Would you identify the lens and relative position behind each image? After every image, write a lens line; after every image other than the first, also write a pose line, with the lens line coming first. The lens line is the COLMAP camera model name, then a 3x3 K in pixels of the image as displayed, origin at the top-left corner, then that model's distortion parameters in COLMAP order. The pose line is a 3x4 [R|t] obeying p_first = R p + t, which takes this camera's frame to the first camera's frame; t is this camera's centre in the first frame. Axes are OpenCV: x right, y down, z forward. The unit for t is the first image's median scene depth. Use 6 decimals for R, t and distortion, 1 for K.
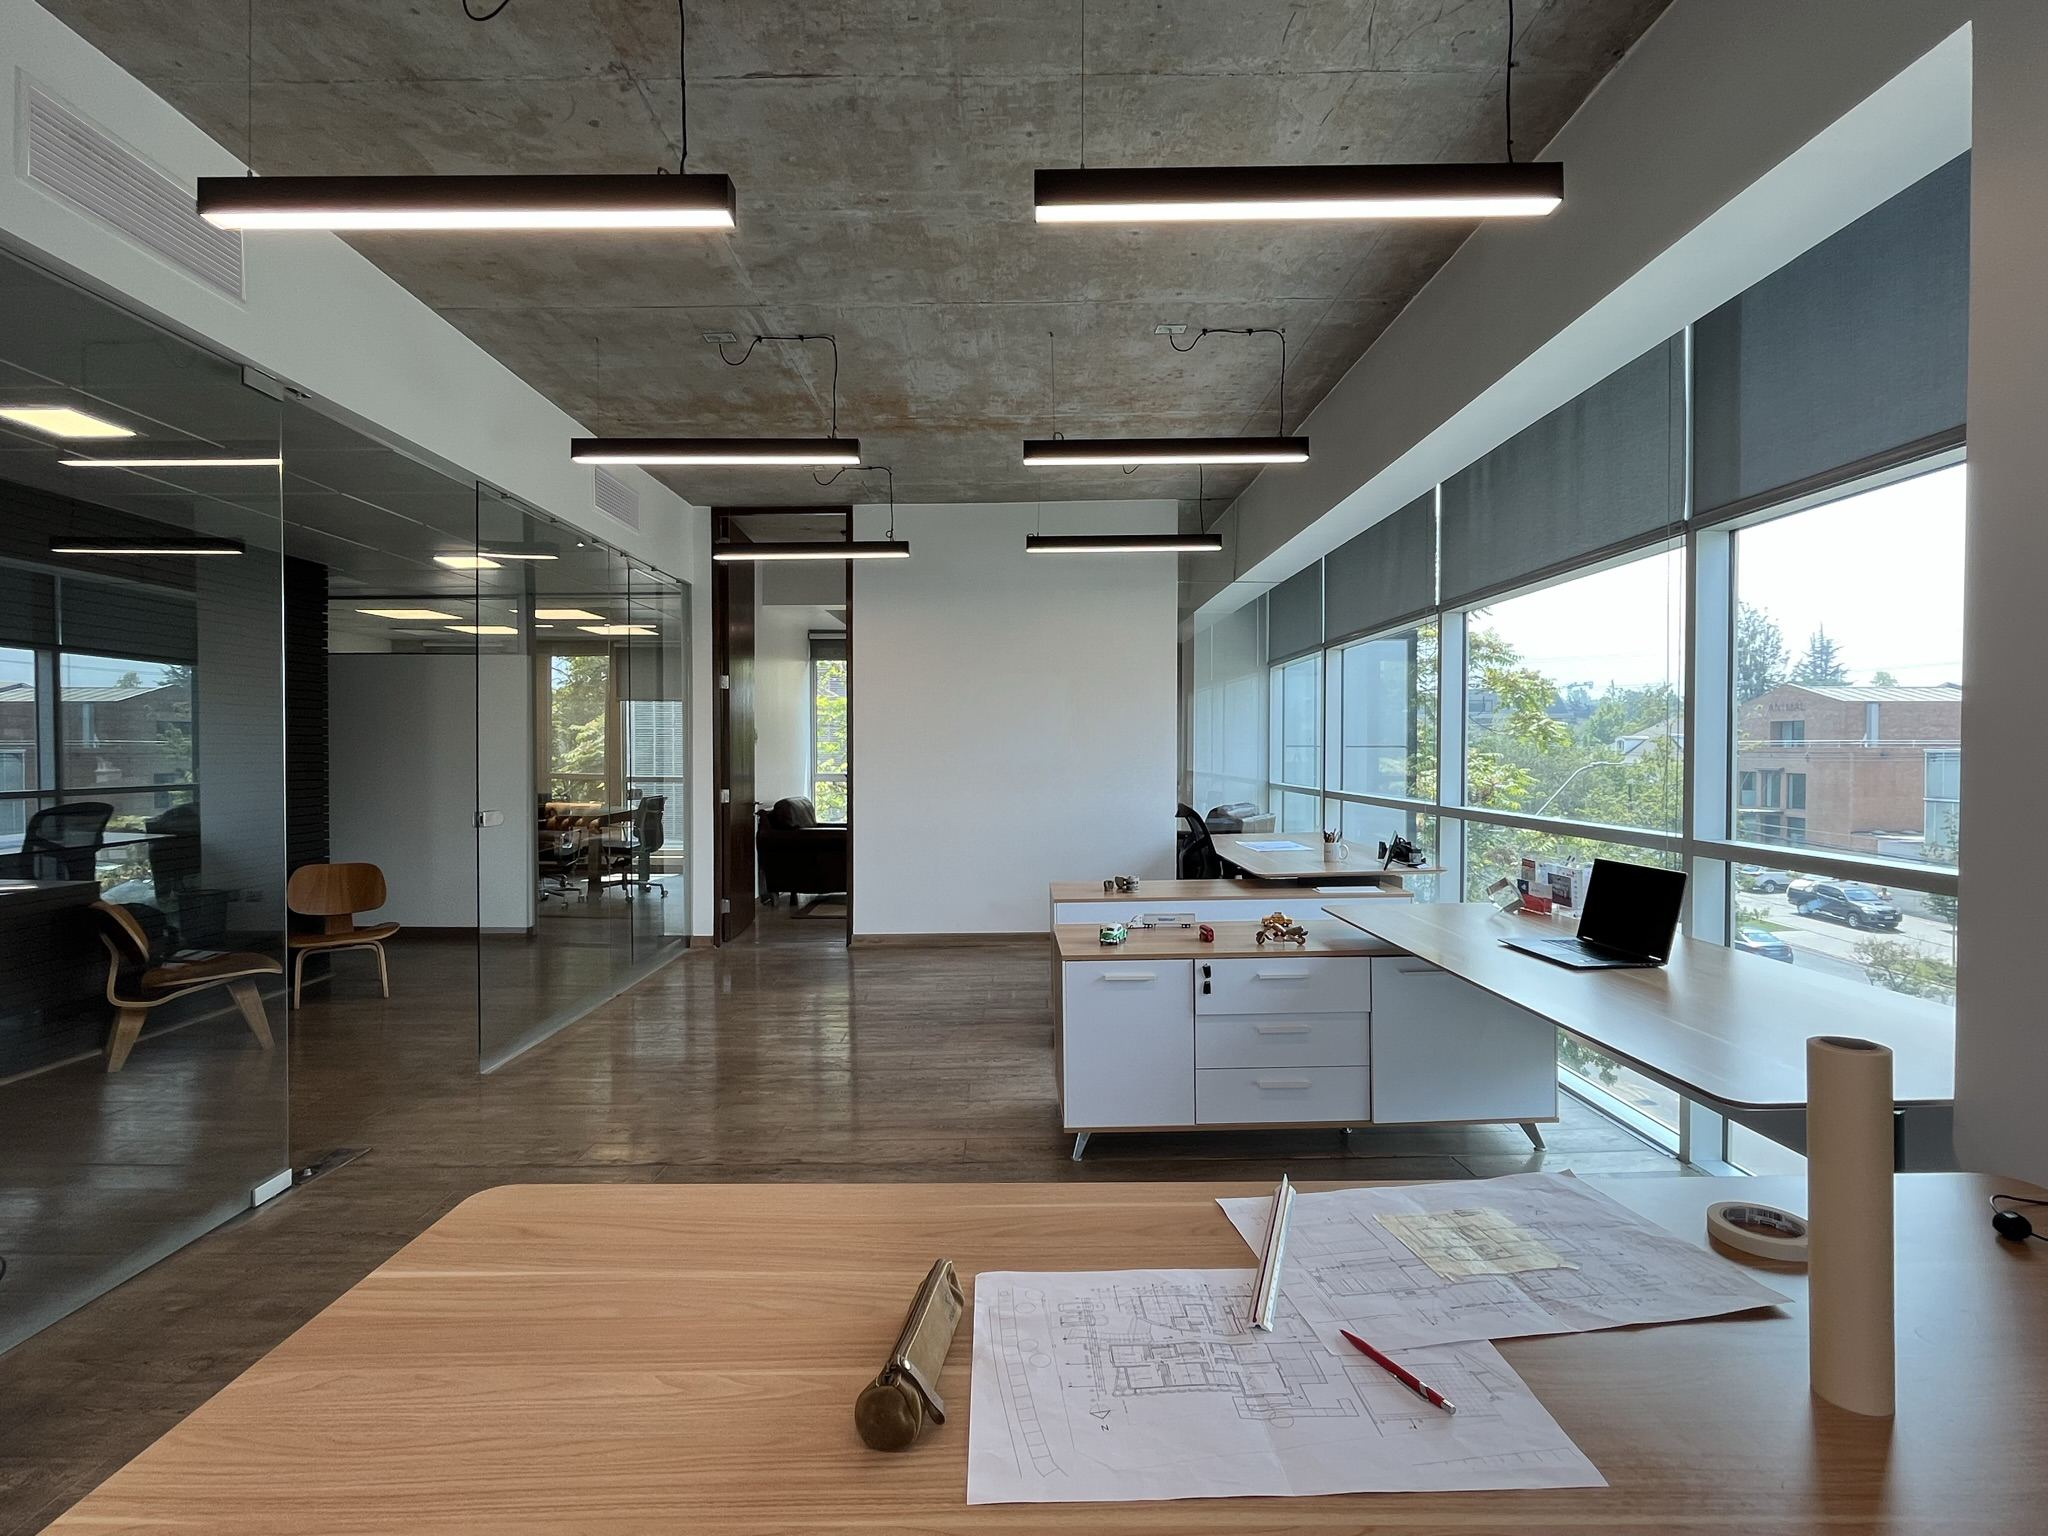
lens RADIAL K [[972.5, 0, 1026.5], [0, 972.5, 766.4], [0, 0, 1]] dist [0.001006, 0.000027]
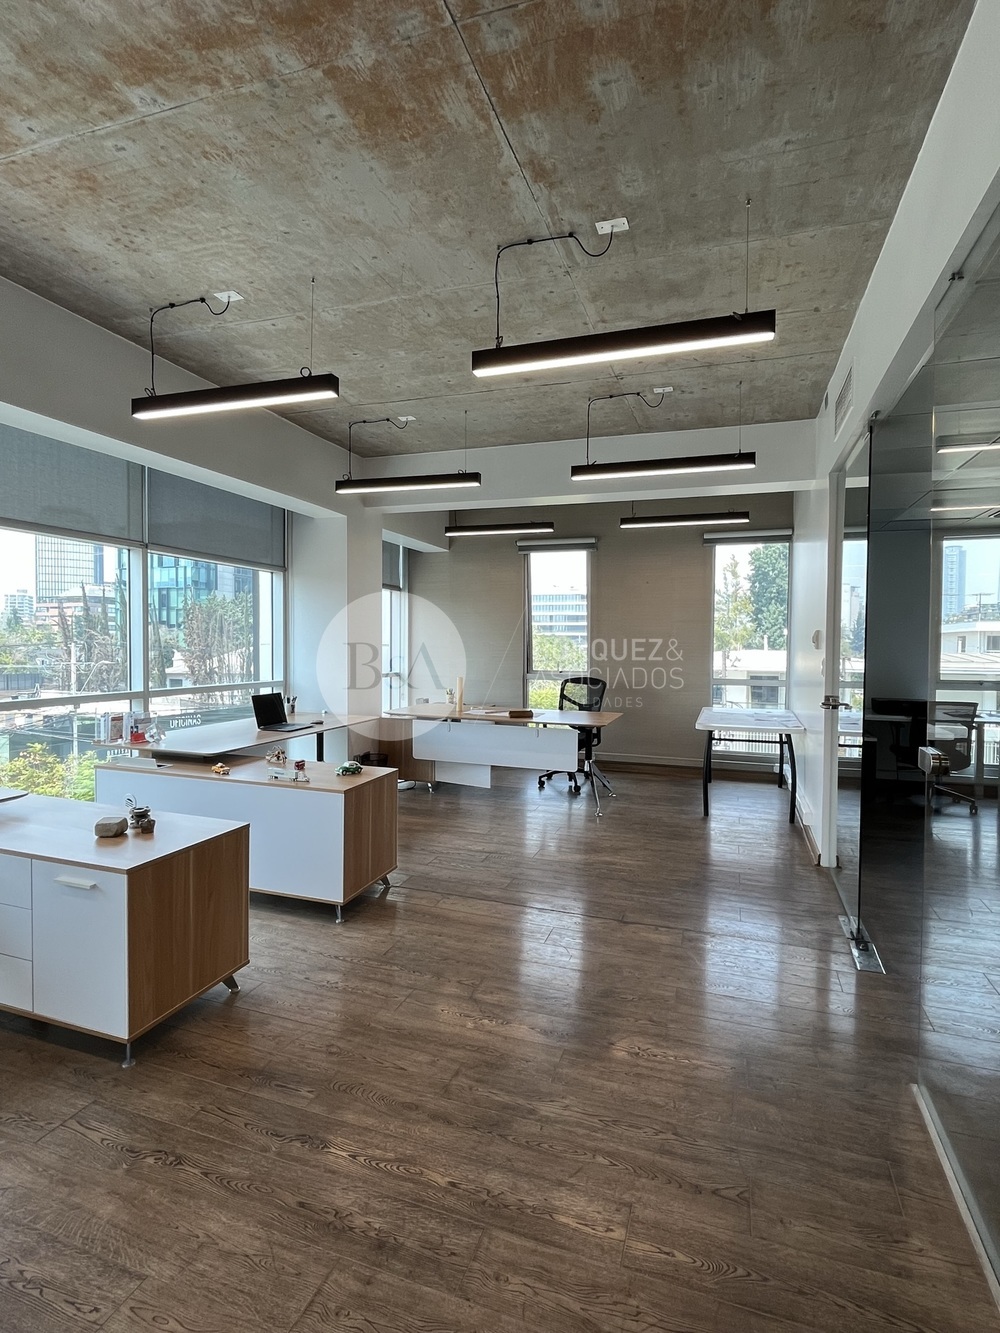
lens RADIAL K [[667.7, 0, 502.5], [0, 667.7, 662.9], [0, 0, 1]] dist [0.000019, 0.000037]
pose [[-0.941451, -0.016309, 0.336756, -0.419790], [-0.001219, 0.998987, 0.044973, -0.041704], [-0.337149, 0.041930, -0.940517, 1.585005]]
